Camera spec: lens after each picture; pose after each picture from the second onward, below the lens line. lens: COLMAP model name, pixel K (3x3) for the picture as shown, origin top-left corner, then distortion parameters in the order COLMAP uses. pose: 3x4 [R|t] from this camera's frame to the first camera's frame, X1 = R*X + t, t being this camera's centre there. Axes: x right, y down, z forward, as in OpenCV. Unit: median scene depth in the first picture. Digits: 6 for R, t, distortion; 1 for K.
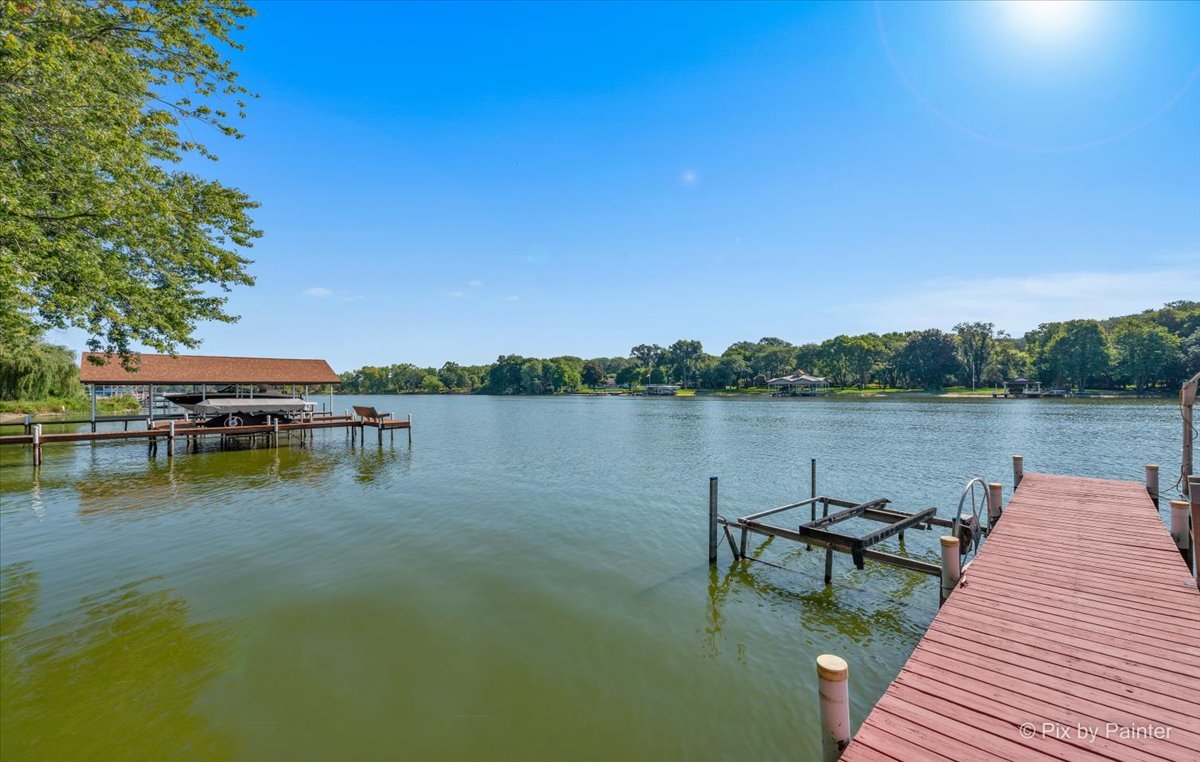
lens RADIAL K [[504.6, 0, 594.8], [0, 504.6, 378.7], [0, 0, 1]] dist [0.002160, -0.000231]
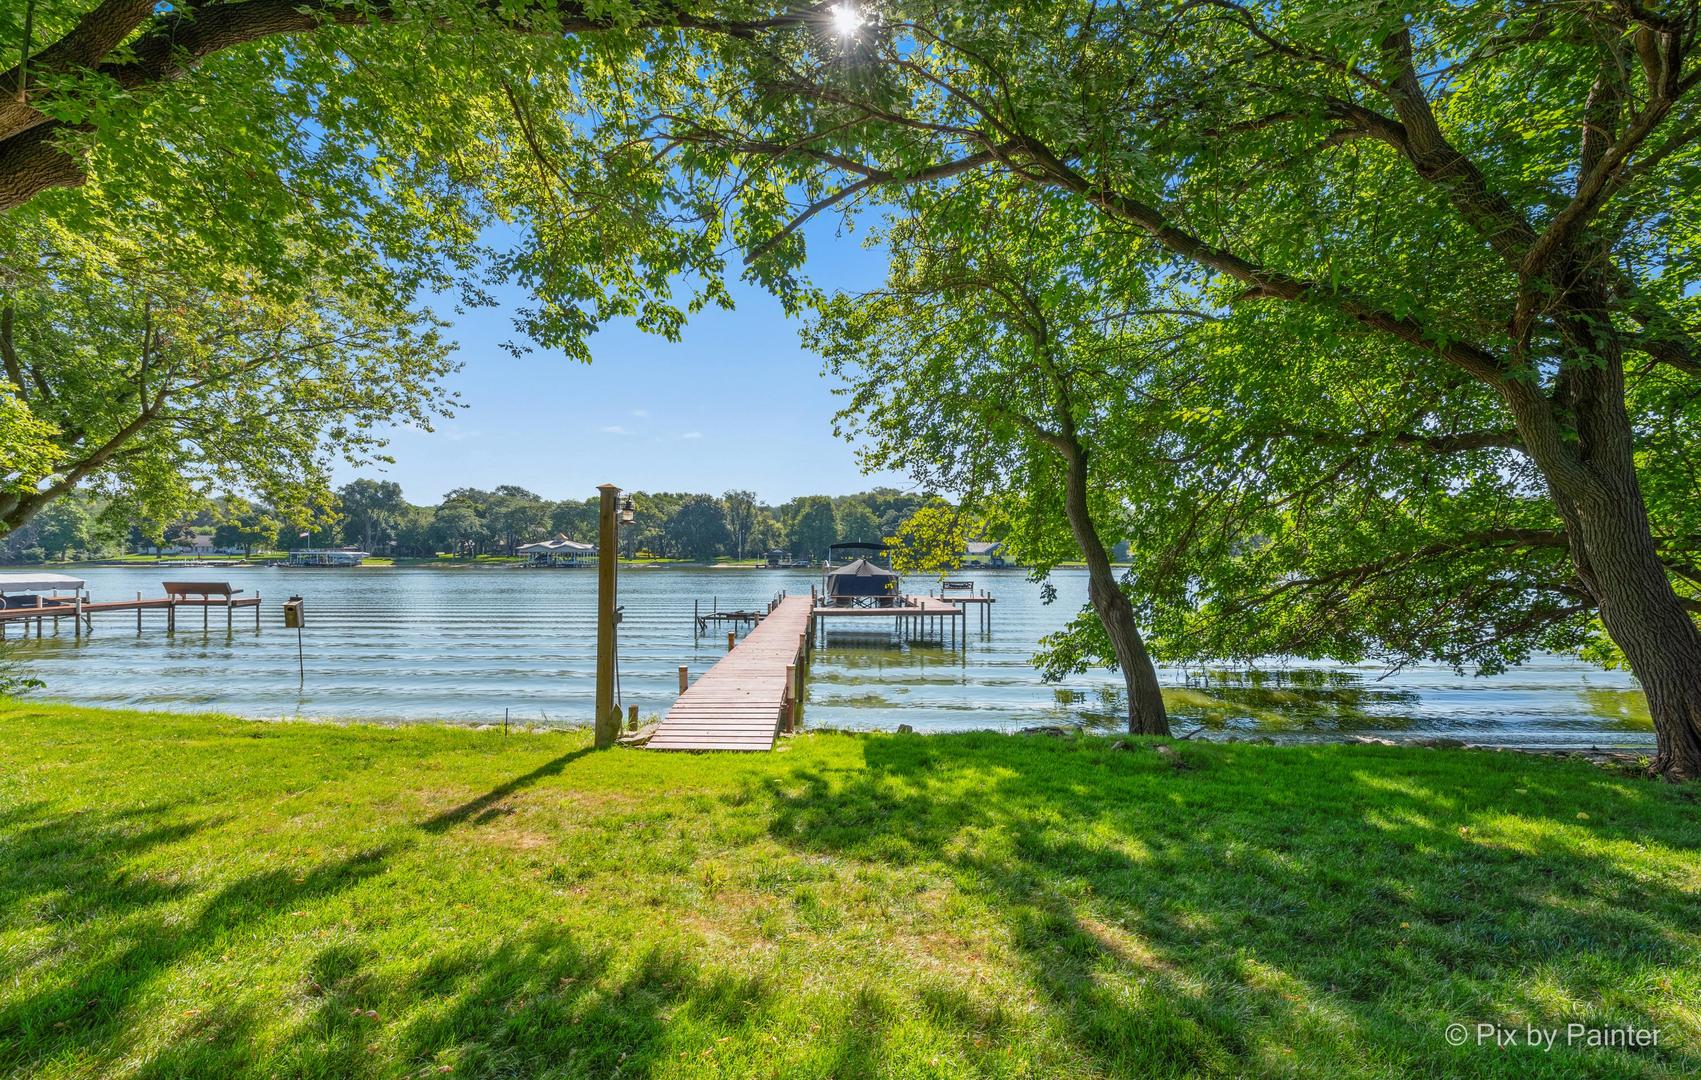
lens RADIAL K [[715.3, 0, 849.1], [0, 715.3, 543.7], [0, 0, 1]] dist [0.002160, -0.000231]
pose [[0.695034, 0.020305, 0.718690, -0.065445], [-0.021691, 0.999738, -0.007269, -0.002999], [-0.718649, -0.010537, 0.695293, -0.075715]]
